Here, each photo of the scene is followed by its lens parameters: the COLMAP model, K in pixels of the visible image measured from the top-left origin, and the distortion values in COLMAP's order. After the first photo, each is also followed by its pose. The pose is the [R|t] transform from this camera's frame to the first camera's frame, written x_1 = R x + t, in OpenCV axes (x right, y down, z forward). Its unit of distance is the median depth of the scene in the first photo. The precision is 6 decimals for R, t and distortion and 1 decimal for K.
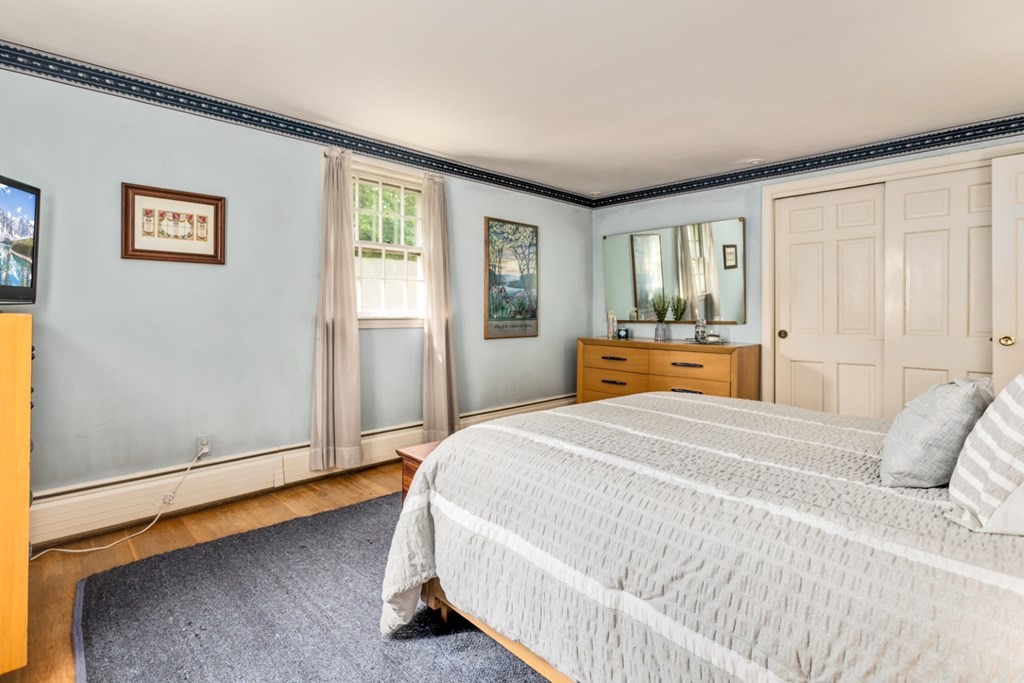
lens RADIAL K [[492.7, 0, 516.8], [0, 492.7, 311.6], [0, 0, 1]] dist [0.004824, 0.001752]
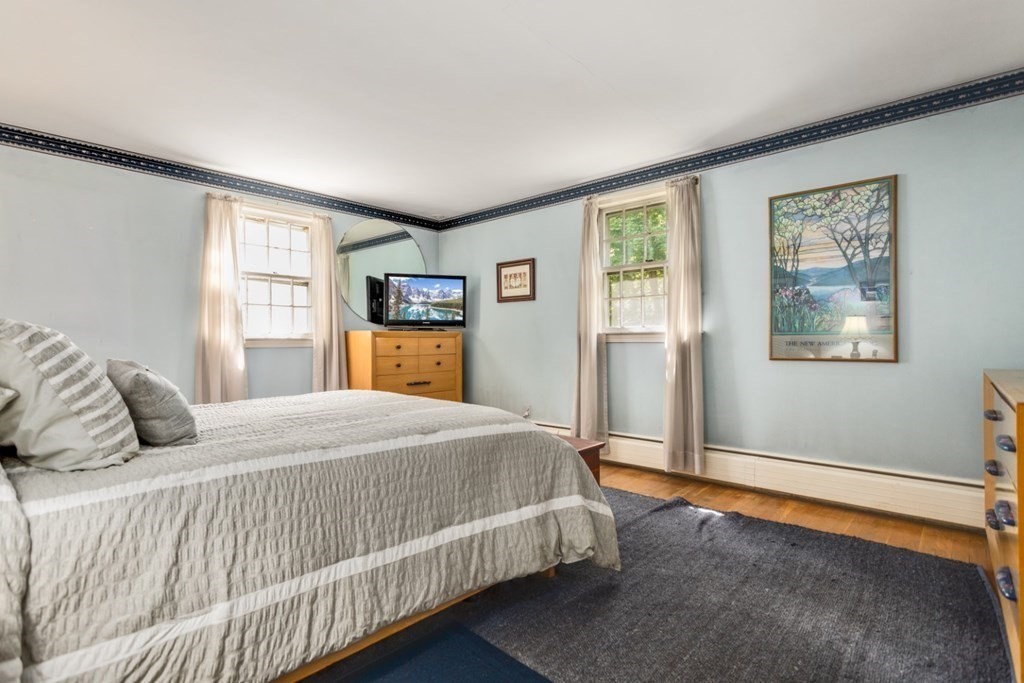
lens RADIAL K [[492.7, 0, 509.8], [0, 492.7, 339.1], [0, 0, 1]] dist [0.004824, 0.001752]
pose [[0.067007, 0.001445, -0.997751, 0.678353], [0.012467, 0.999920, 0.002285, 0.017911], [0.997675, -0.012592, 0.066983, 0.559666]]
